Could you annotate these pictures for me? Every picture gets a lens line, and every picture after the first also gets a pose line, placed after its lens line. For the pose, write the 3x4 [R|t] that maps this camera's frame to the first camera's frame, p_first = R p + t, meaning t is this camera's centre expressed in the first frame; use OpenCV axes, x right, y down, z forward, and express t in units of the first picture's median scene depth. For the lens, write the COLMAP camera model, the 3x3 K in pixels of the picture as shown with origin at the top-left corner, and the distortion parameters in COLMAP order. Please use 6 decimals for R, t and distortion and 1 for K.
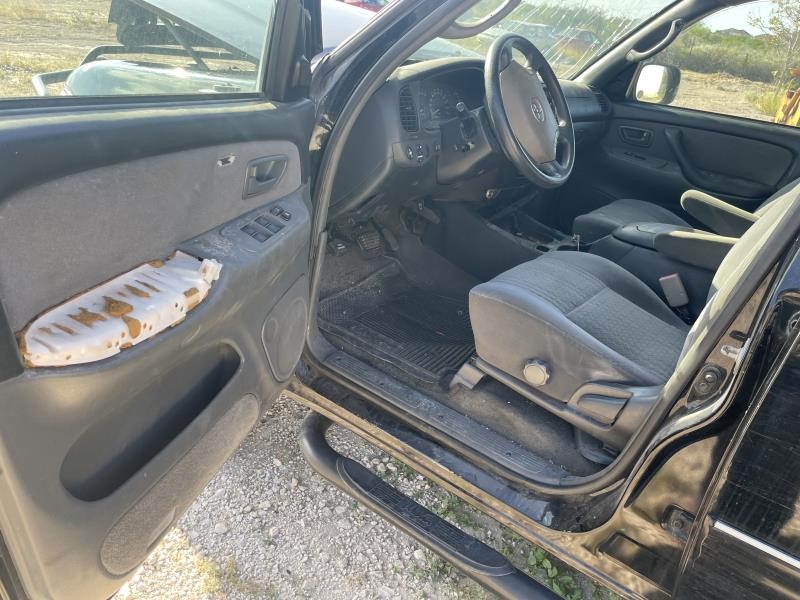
lens RADIAL K [[607.8, 0, 400.0], [0, 607.8, 288.4], [0, 0, 1]] dist [0.093017, -0.125585]
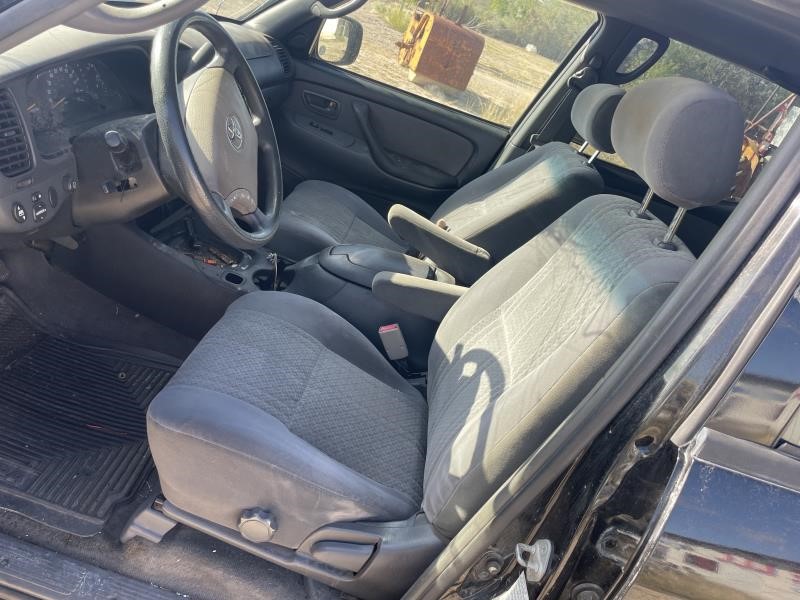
lens RADIAL K [[607.8, 0, 400.0], [0, 607.8, 288.4], [0, 0, 1]] dist [0.093017, -0.125585]
pose [[0.848951, -0.086551, 0.521336, 0.009549], [-0.005916, 0.984879, 0.173141, -0.219742], [-0.528439, -0.150072, 0.835602, 0.285311]]
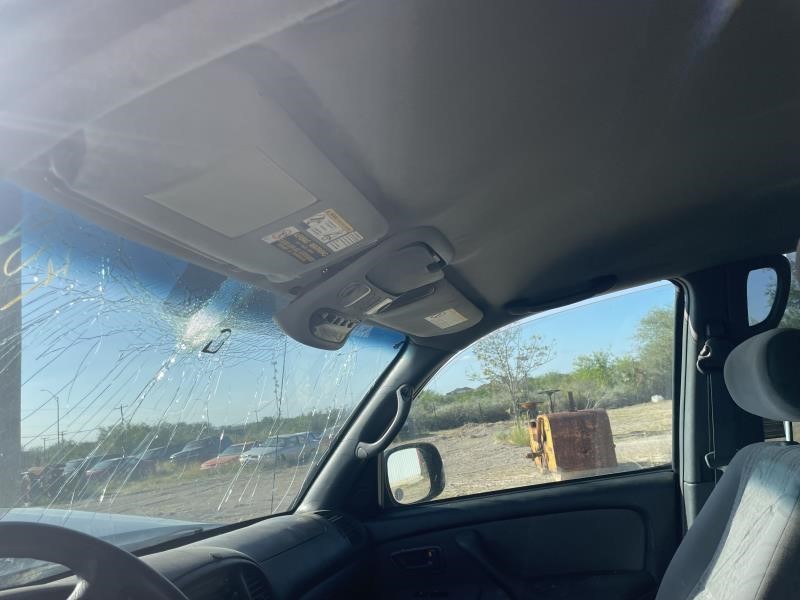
lens RADIAL K [[607.8, 0, 400.0], [0, 607.8, 288.4], [0, 0, 1]] dist [0.093017, -0.125585]
pose [[0.895403, -0.196221, 0.399689, 0.259339], [0.396638, 0.759390, -0.515757, -0.217739], [-0.202317, 0.620342, 0.757789, 0.543827]]
